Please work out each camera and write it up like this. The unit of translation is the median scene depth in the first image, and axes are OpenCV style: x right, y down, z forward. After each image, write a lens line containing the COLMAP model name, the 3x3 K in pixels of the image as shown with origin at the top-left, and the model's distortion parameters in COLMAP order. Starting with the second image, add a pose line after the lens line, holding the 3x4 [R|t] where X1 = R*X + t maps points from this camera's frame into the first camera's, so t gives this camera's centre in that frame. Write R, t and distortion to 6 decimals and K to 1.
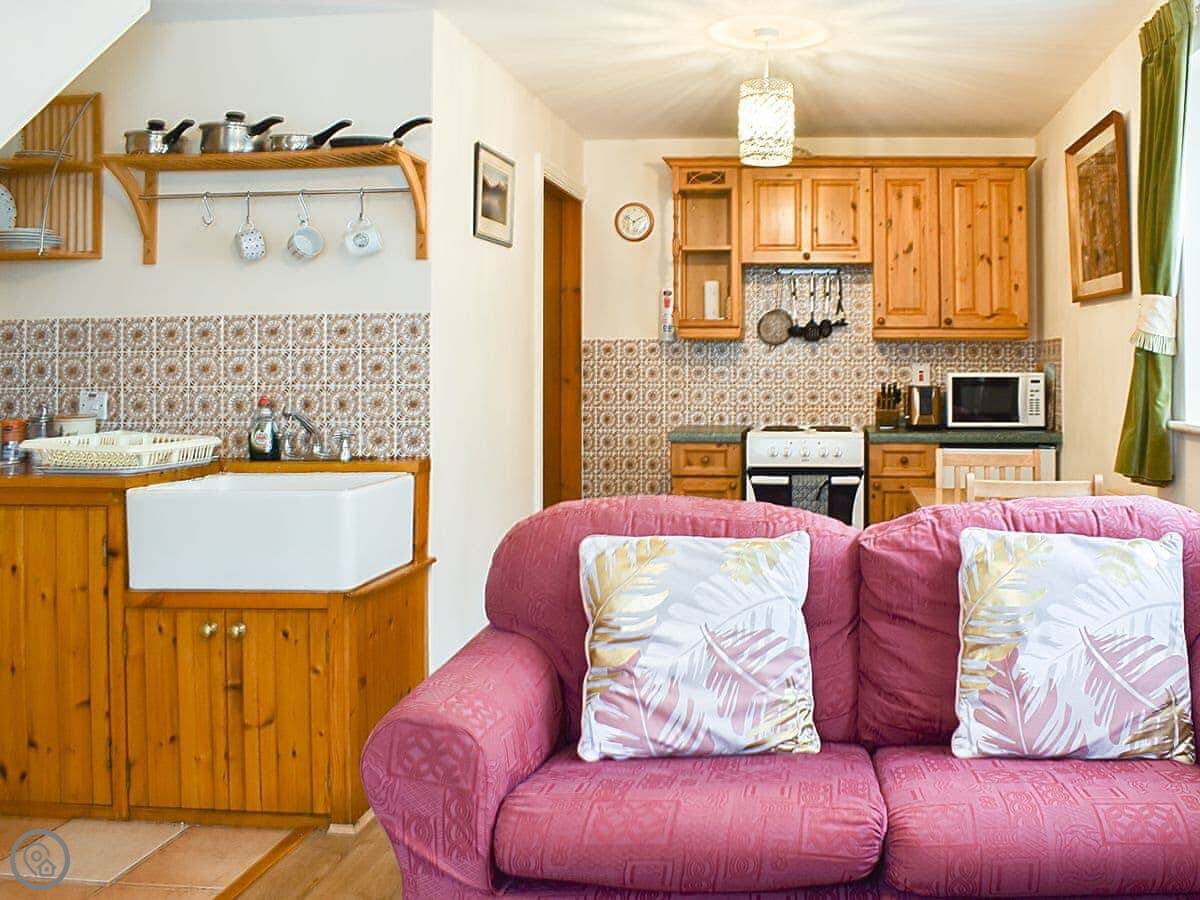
lens RADIAL K [[1176.5, 0, 645.9], [0, 1176.5, 354.1], [0, 0, 1]] dist [-0.096172, 0.007980]
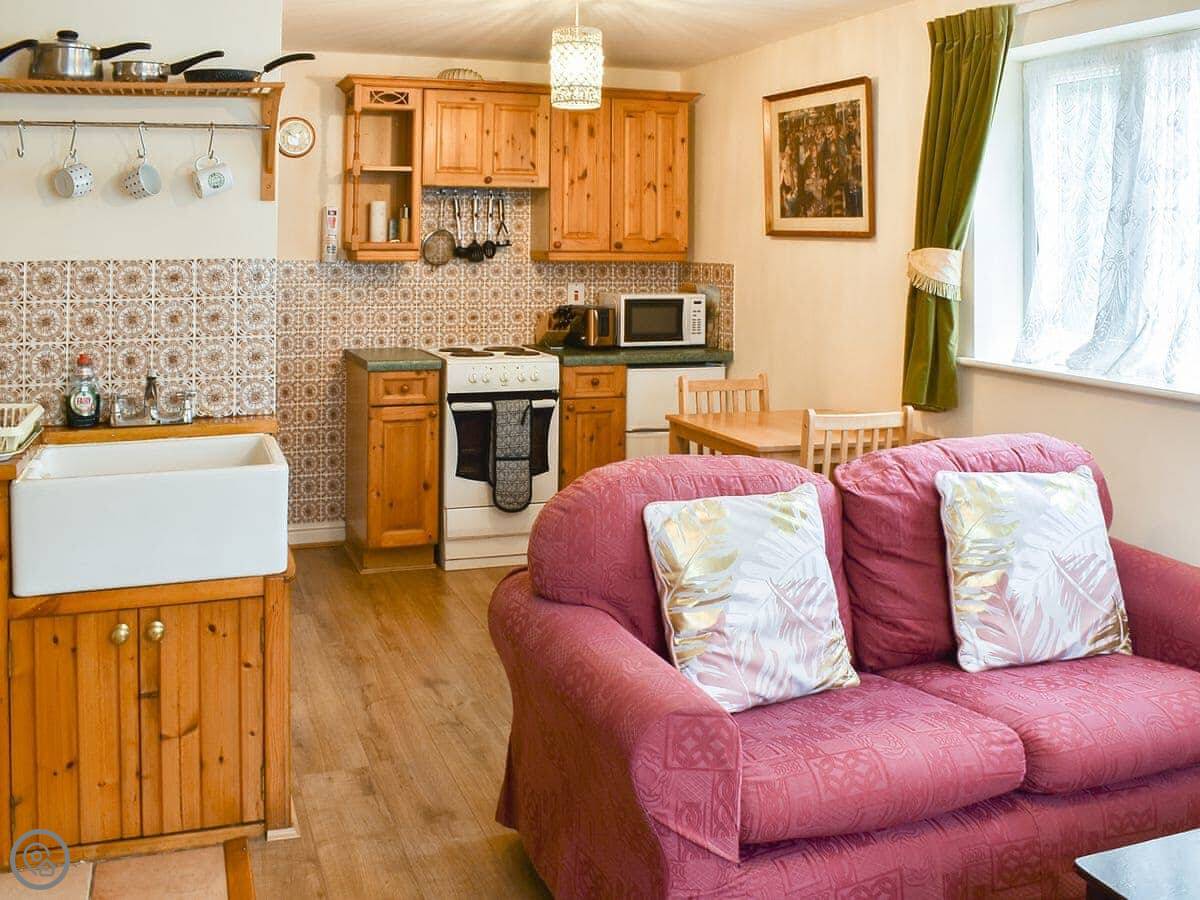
lens RADIAL K [[1265.6, 0, 420.4], [0, 1265.6, 212.5], [0, 0, 1]] dist [-0.094999, 0.038728]
pose [[0.918125, 0.008644, 0.396197, -0.350833], [-0.005933, 0.999950, -0.008069, -0.047216], [-0.396246, 0.005058, 0.918130, 0.028628]]
